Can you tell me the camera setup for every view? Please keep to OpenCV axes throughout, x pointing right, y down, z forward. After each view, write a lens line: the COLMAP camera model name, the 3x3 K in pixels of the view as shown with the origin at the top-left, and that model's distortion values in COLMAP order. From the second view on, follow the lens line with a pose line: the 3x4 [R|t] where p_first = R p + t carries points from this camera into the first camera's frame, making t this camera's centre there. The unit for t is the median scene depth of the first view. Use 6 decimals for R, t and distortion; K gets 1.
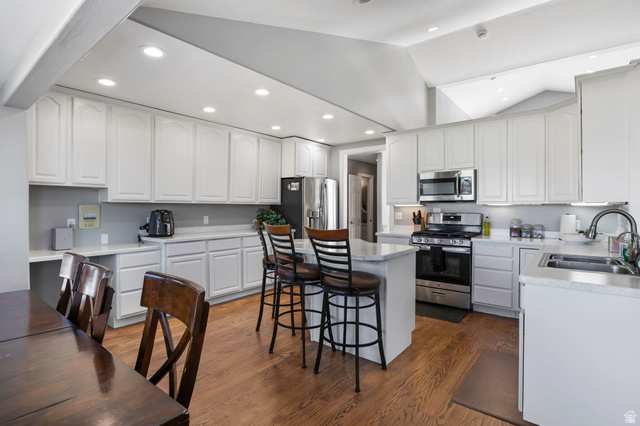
lens RADIAL K [[319.9, 0, 319.4], [0, 319.9, 211.6], [0, 0, 1]] dist [-0.000428, -0.000606]
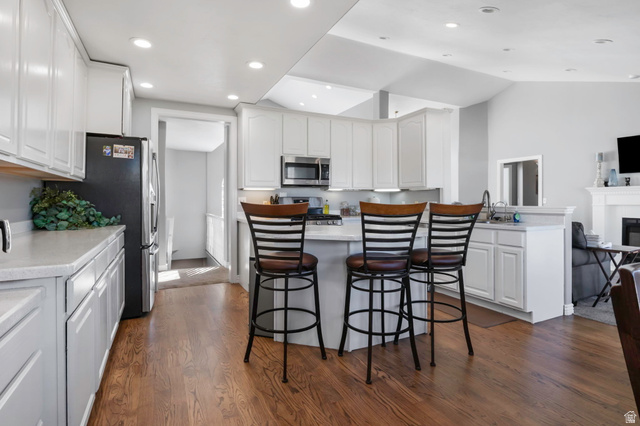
lens RADIAL K [[319.9, 0, 320.5], [0, 319.9, 201.9], [0, 0, 1]] dist [-0.000428, -0.000606]
pose [[0.419528, -0.008281, 0.907705, -0.541470], [0.008406, 0.999951, 0.005237, 0.016358], [-0.907703, 0.005433, 0.419577, 0.503529]]
